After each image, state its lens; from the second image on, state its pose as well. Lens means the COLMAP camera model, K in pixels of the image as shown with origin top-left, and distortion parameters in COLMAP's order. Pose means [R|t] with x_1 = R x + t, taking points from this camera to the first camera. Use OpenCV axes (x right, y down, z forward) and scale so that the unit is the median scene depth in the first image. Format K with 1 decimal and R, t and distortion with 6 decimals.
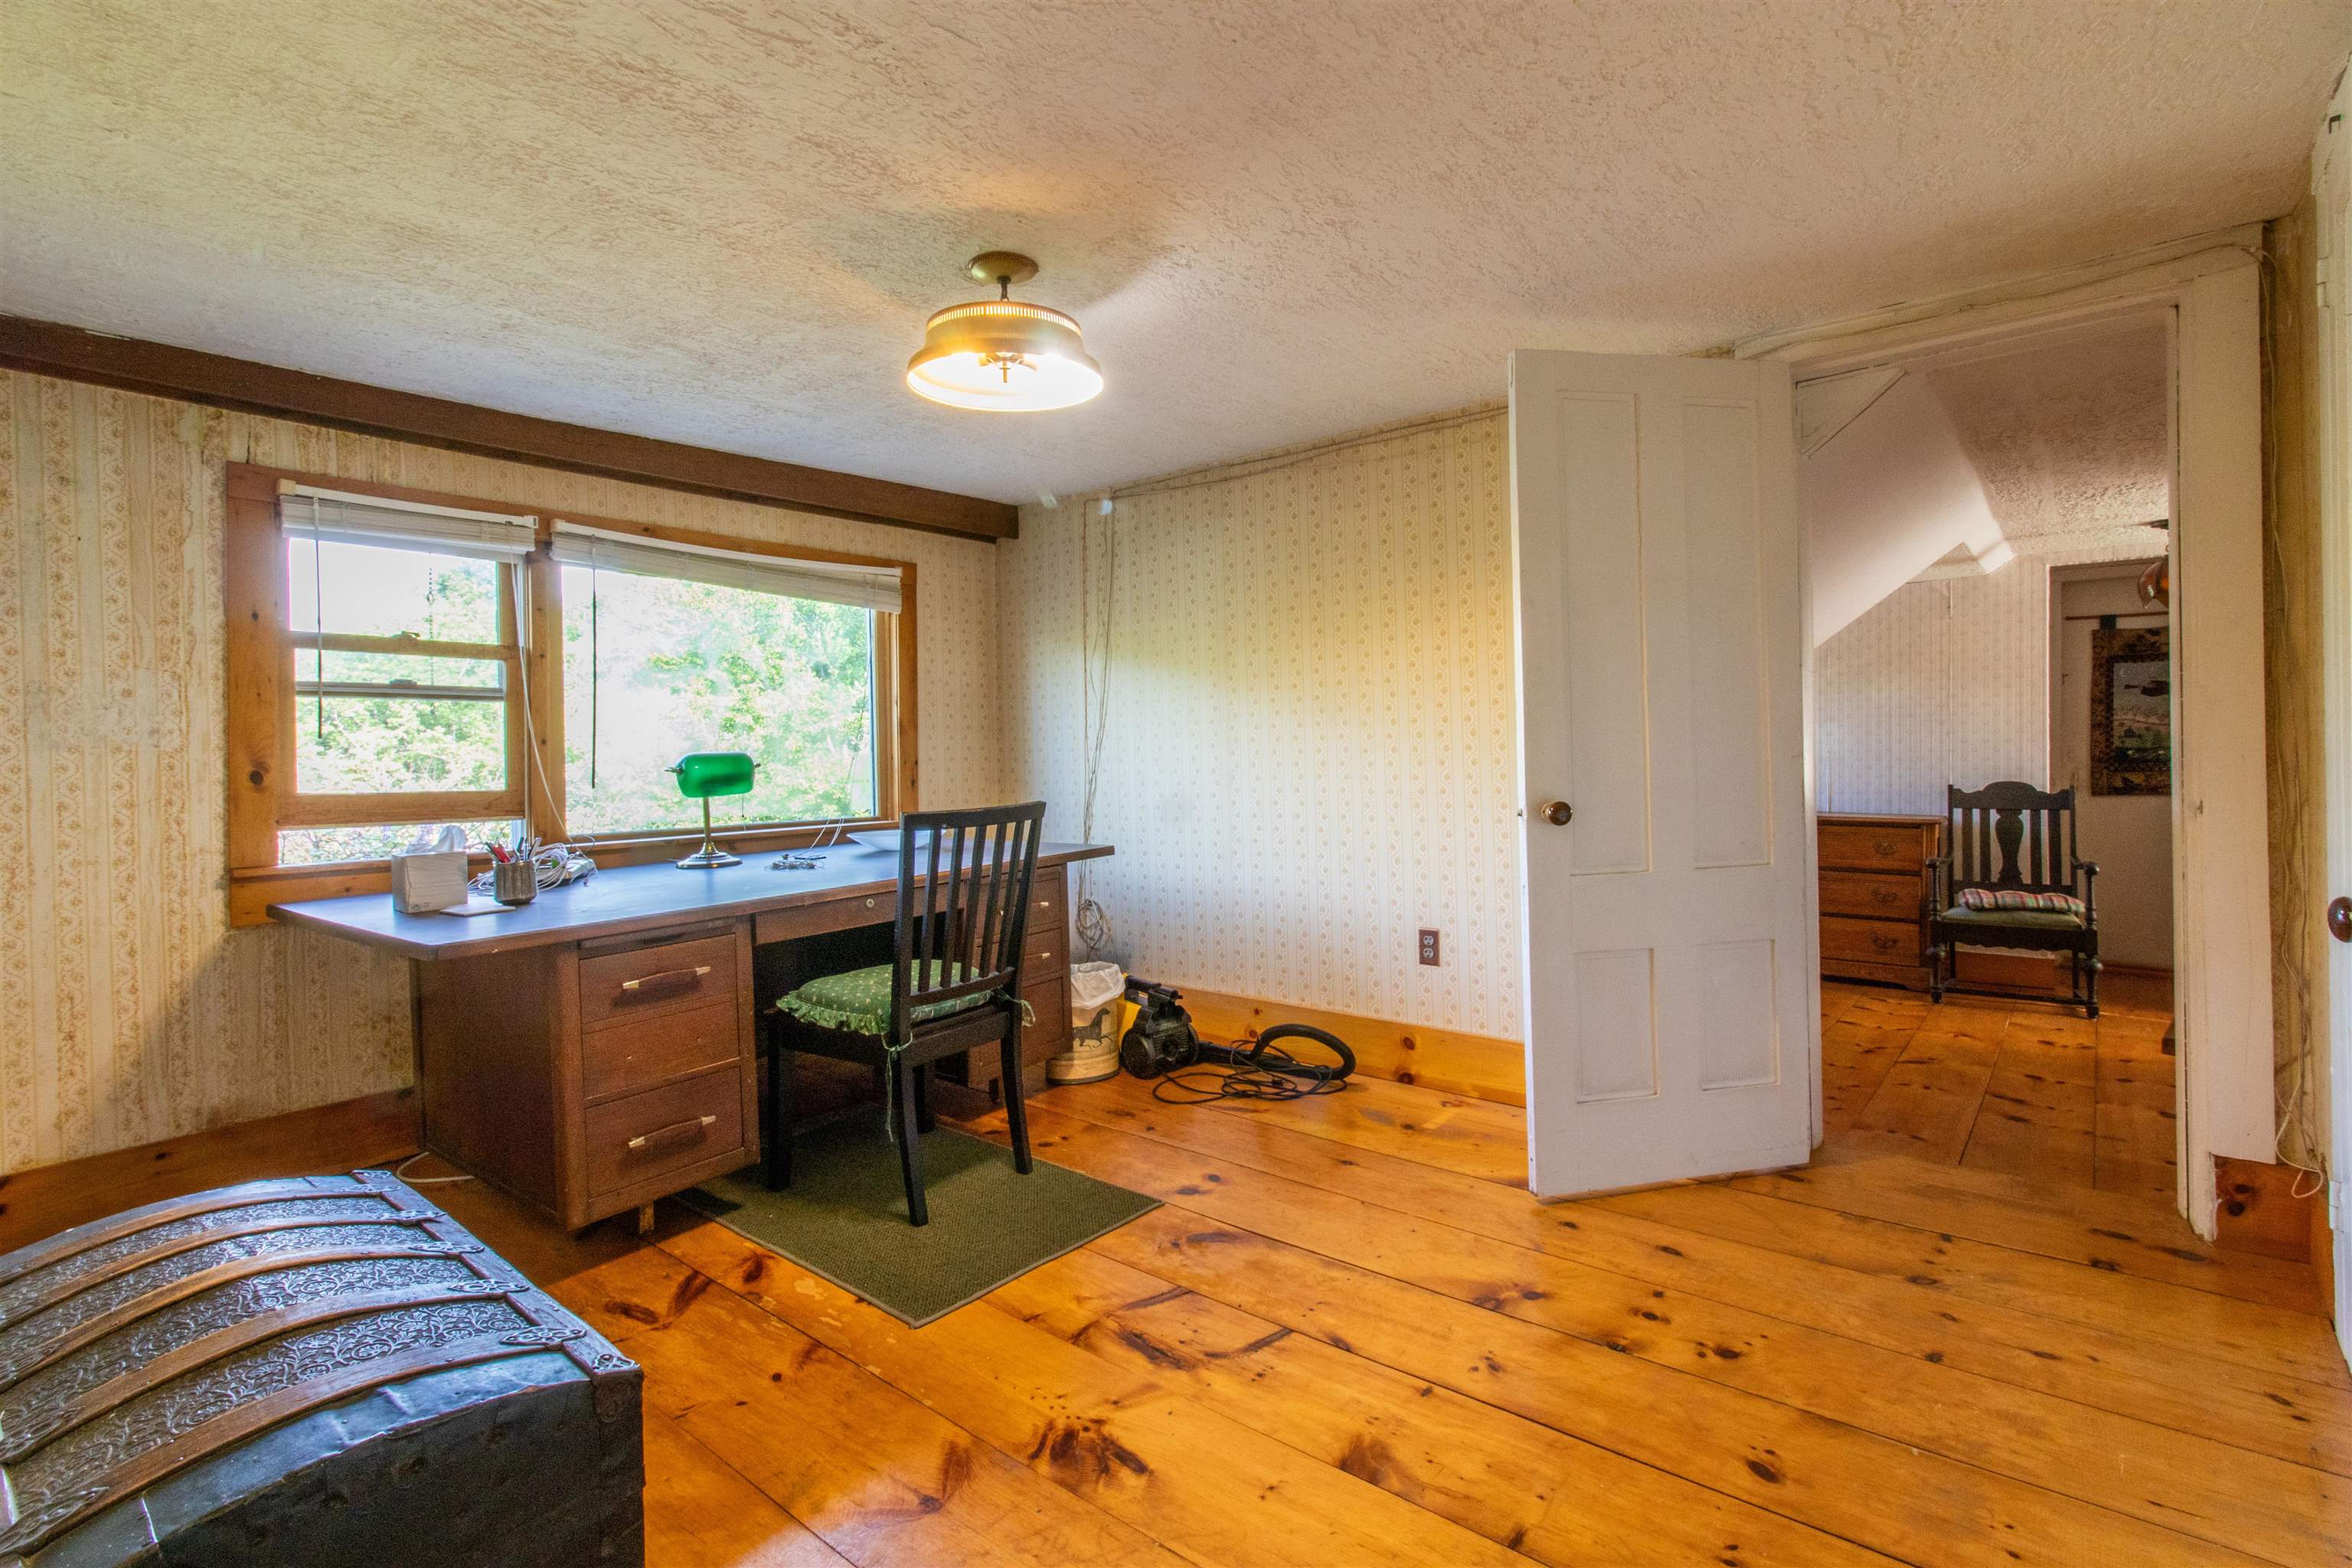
lens RADIAL K [[1090.9, 0, 1184.7], [0, 1090.9, 762.2], [0, 0, 1]] dist [-0.003190, -0.000657]
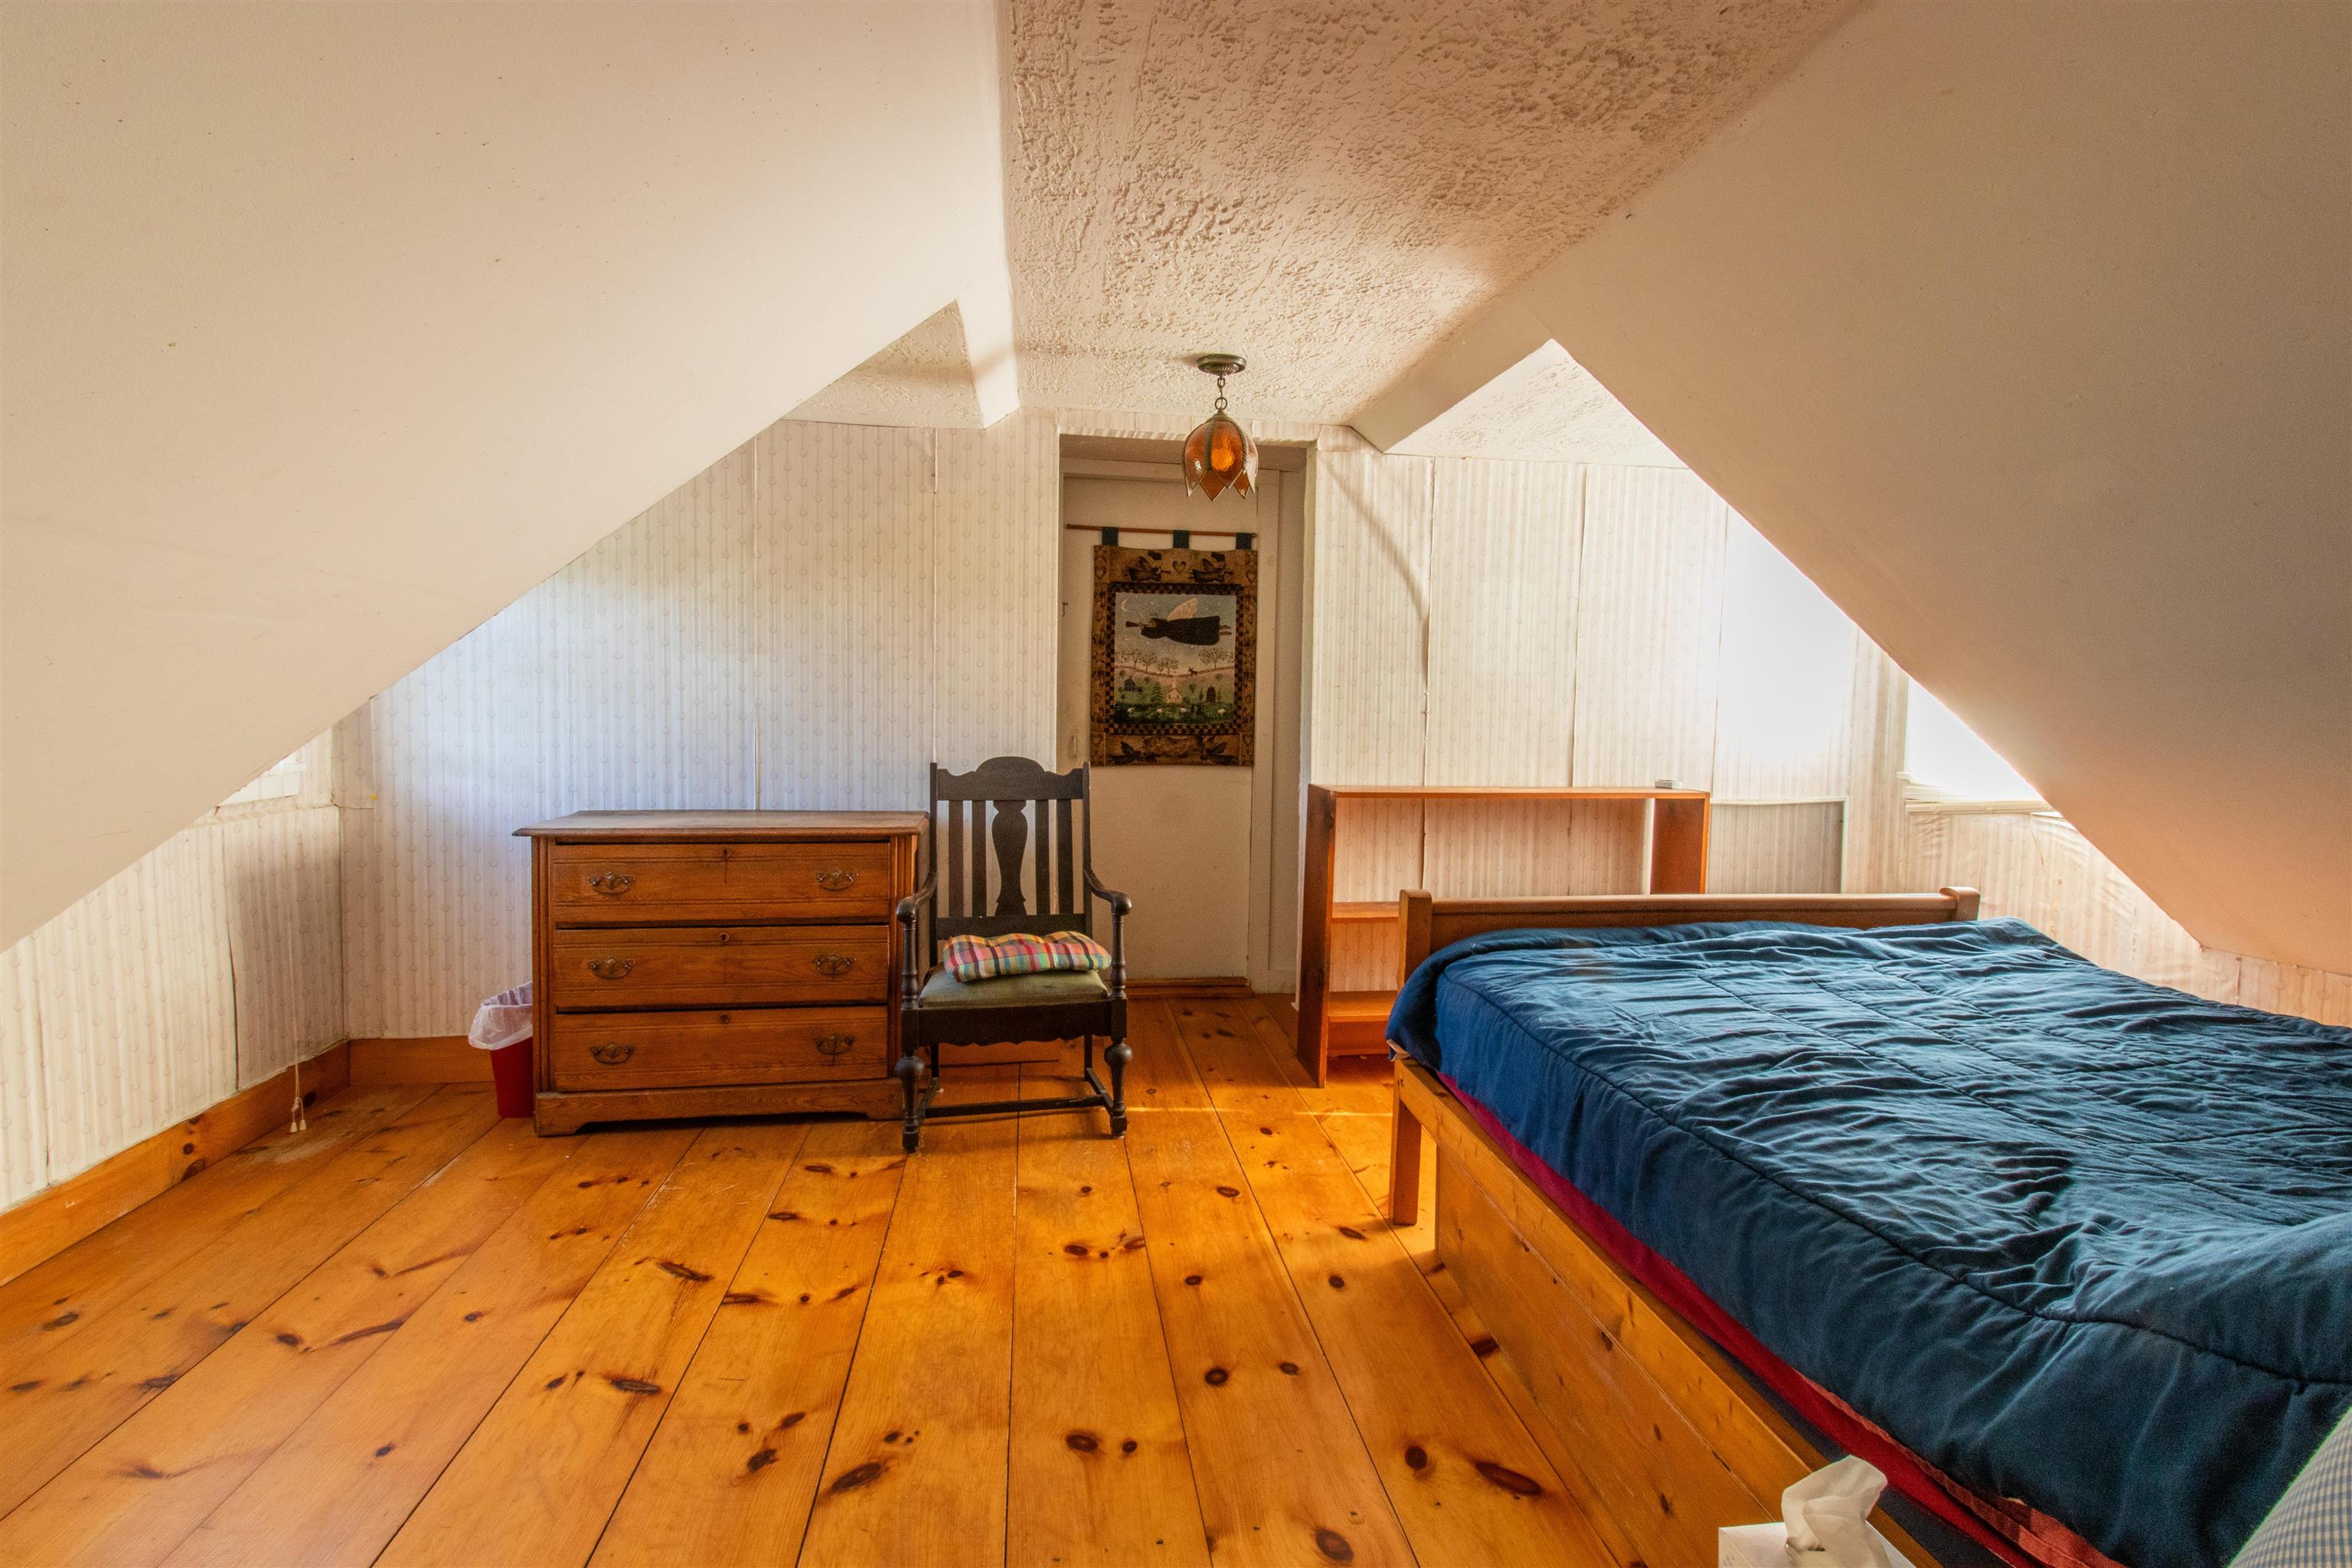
lens RADIAL K [[1090.9, 0, 1178.9], [0, 1090.9, 769.4], [0, 0, 1]] dist [-0.003190, -0.000657]
pose [[0.671884, -0.033343, 0.739905, 0.343042], [-0.018828, 0.997894, 0.062066, -0.016848], [-0.740417, -0.055632, 0.669842, 0.488063]]
